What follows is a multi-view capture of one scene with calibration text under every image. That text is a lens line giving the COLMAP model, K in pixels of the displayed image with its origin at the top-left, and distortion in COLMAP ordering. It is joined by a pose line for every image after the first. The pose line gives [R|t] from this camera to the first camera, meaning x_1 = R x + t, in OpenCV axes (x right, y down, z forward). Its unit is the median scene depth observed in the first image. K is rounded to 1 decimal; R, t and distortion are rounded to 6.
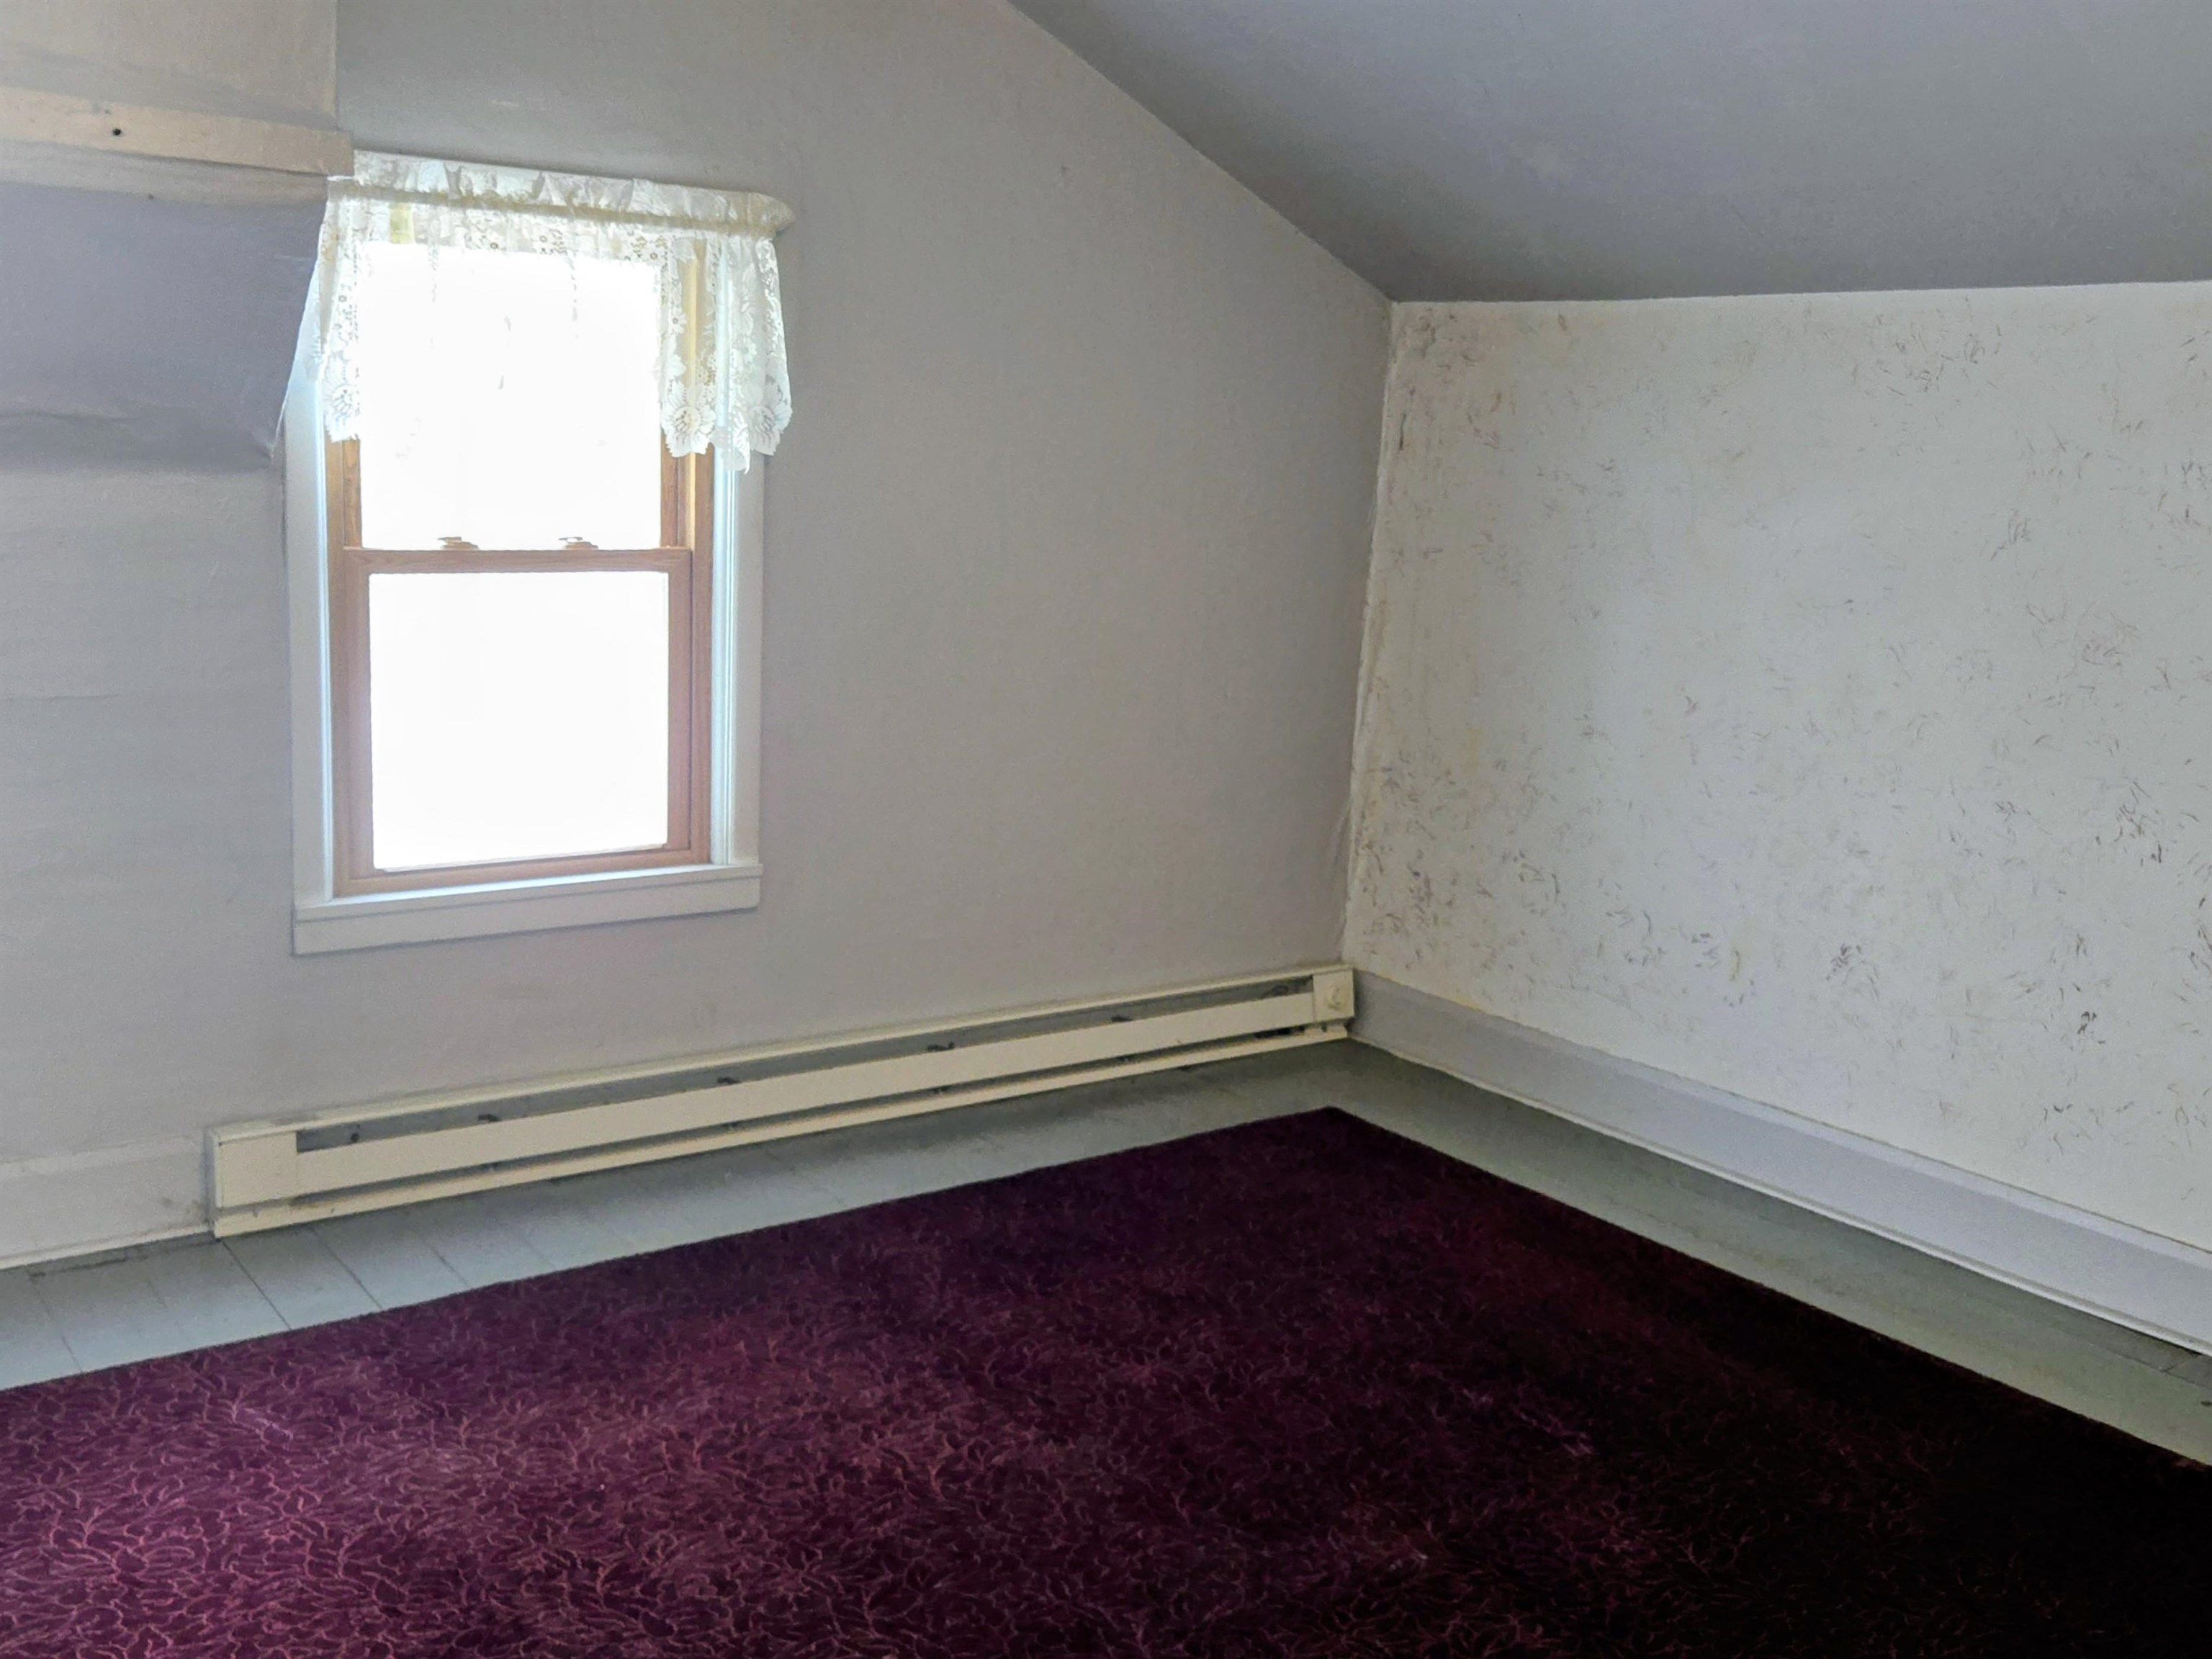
lens RADIAL K [[2198.3, 0, 1106.0], [0, 2198.3, 829.5], [0, 0, 1]] dist [-0.002411, -0.002993]
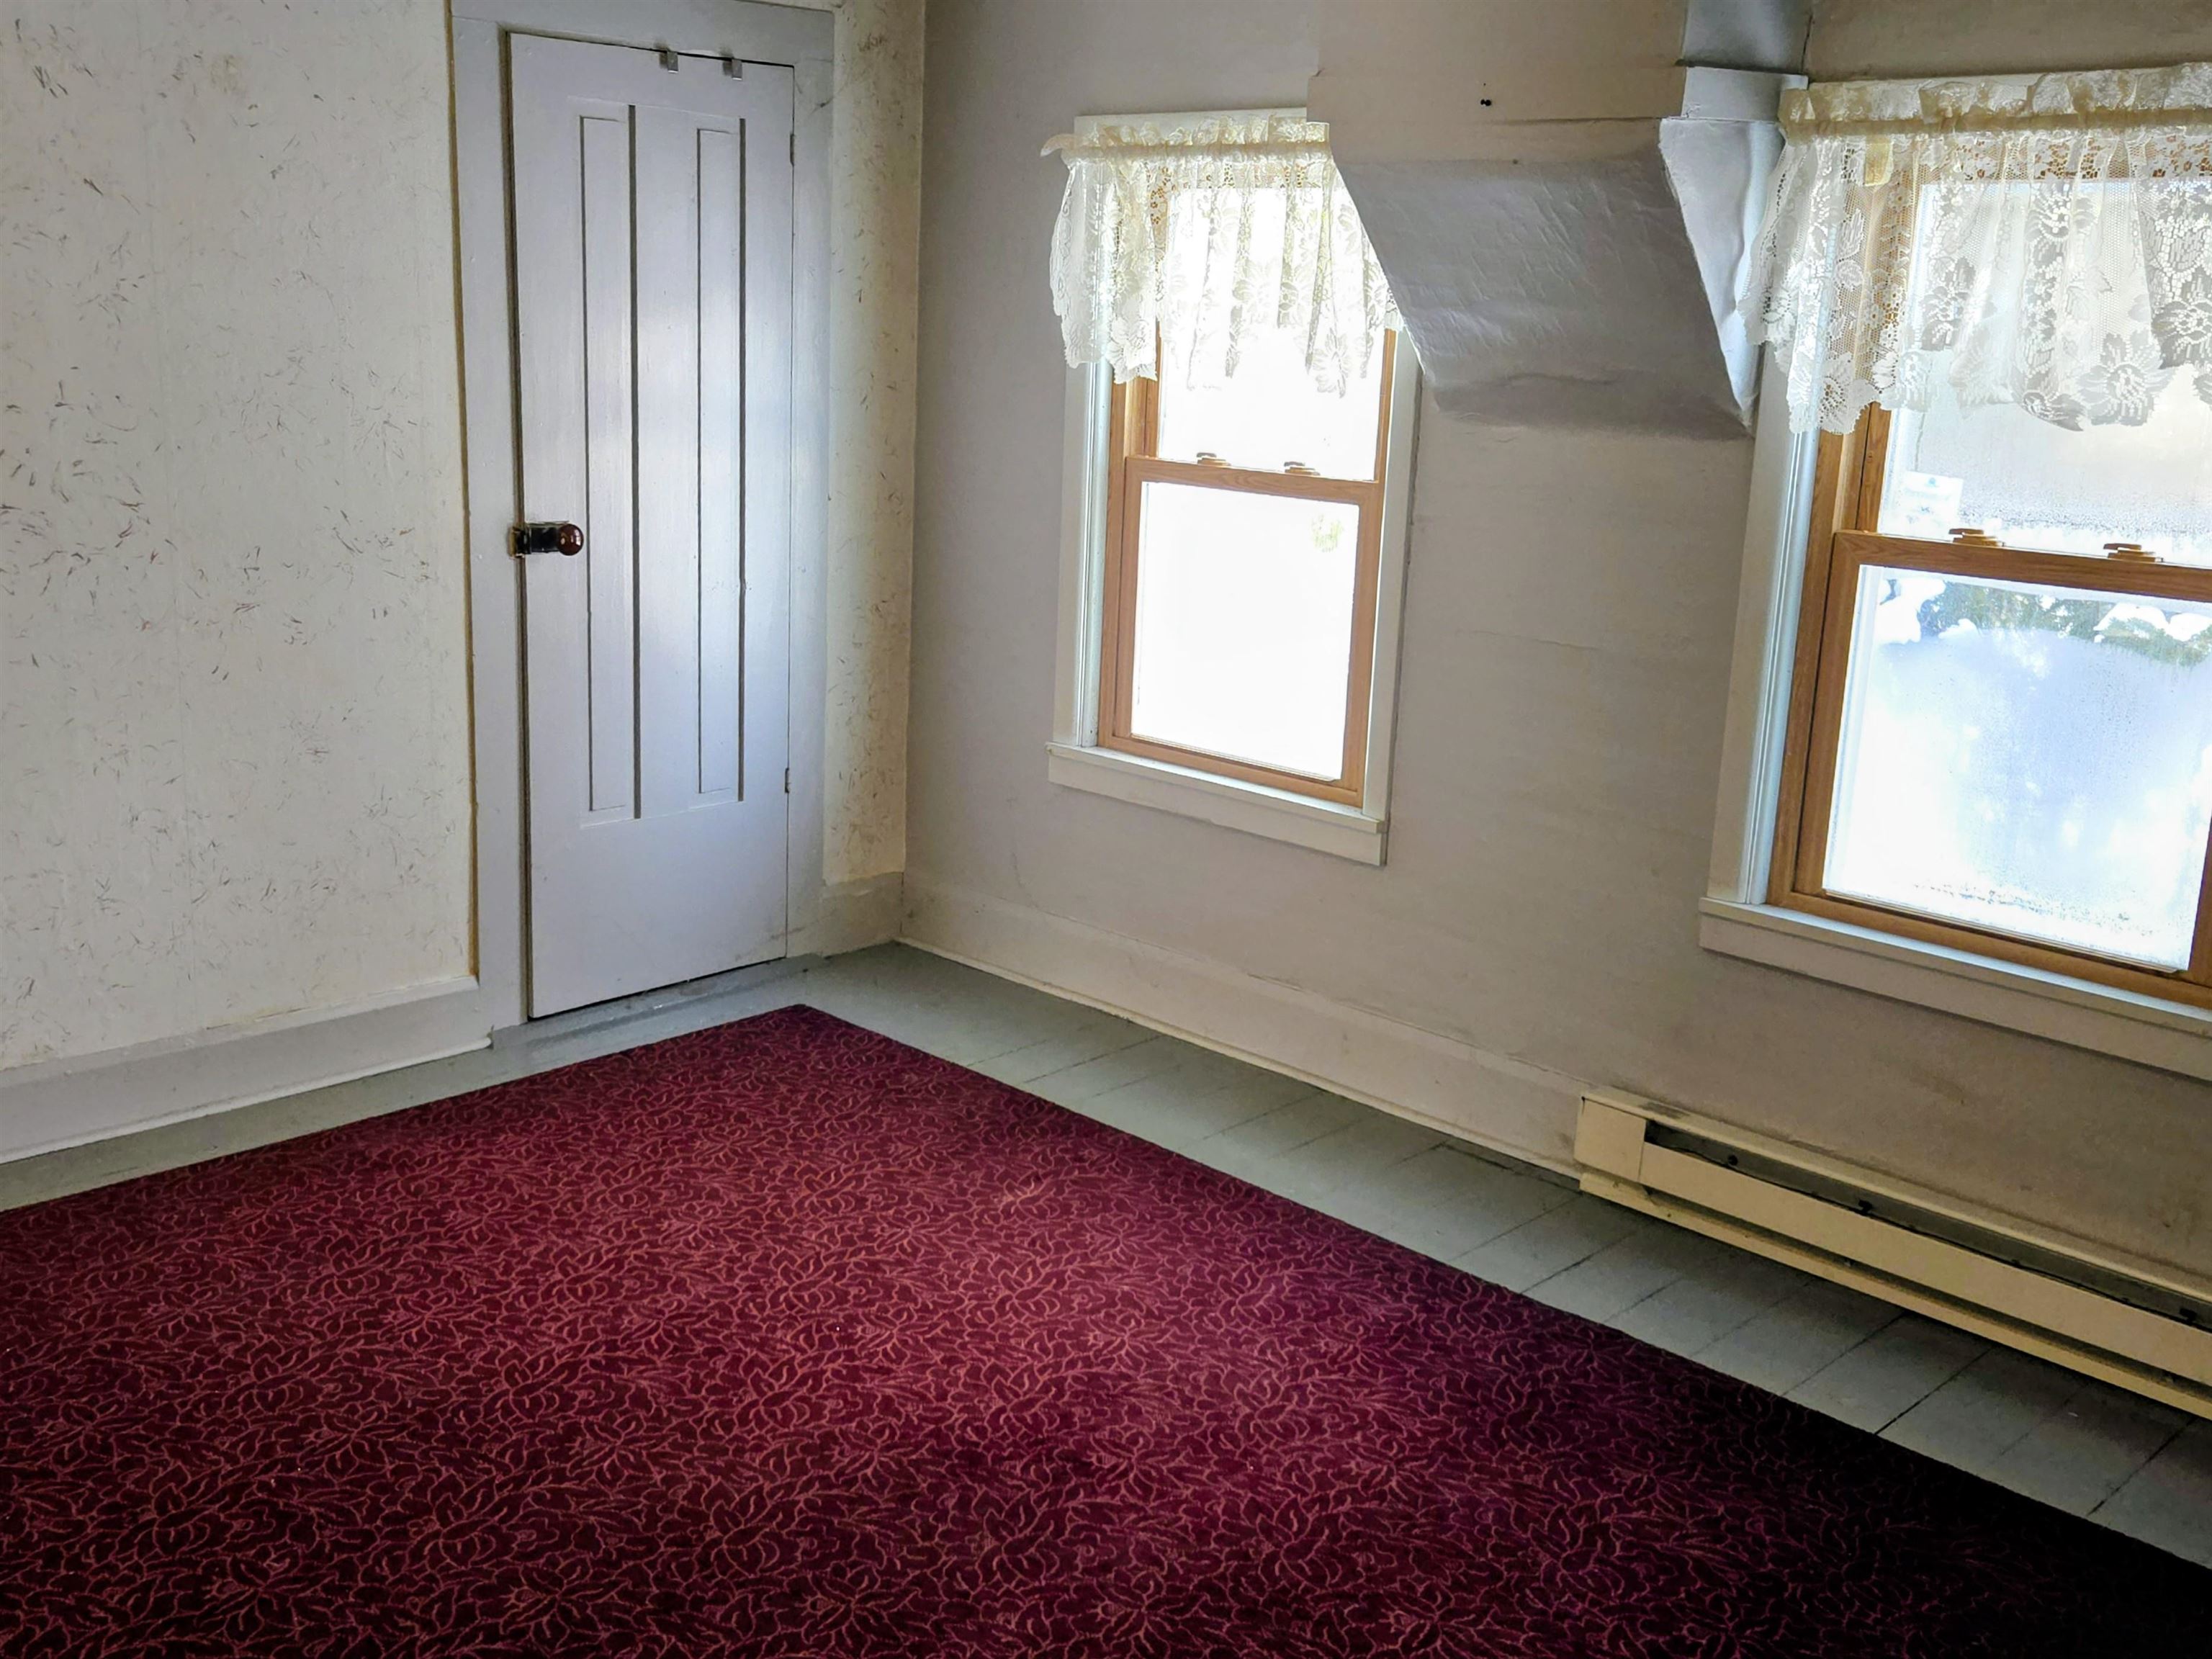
lens RADIAL K [[2107.8, 0, 1106.0], [0, 2107.8, 829.5], [0, 0, 1]] dist [0.004487, -0.006420]
pose [[0.155854, 0.188158, -0.969694, 0.490495], [-0.226358, 0.962370, 0.150356, -0.074105], [0.961495, 0.196064, 0.192580, 0.585861]]
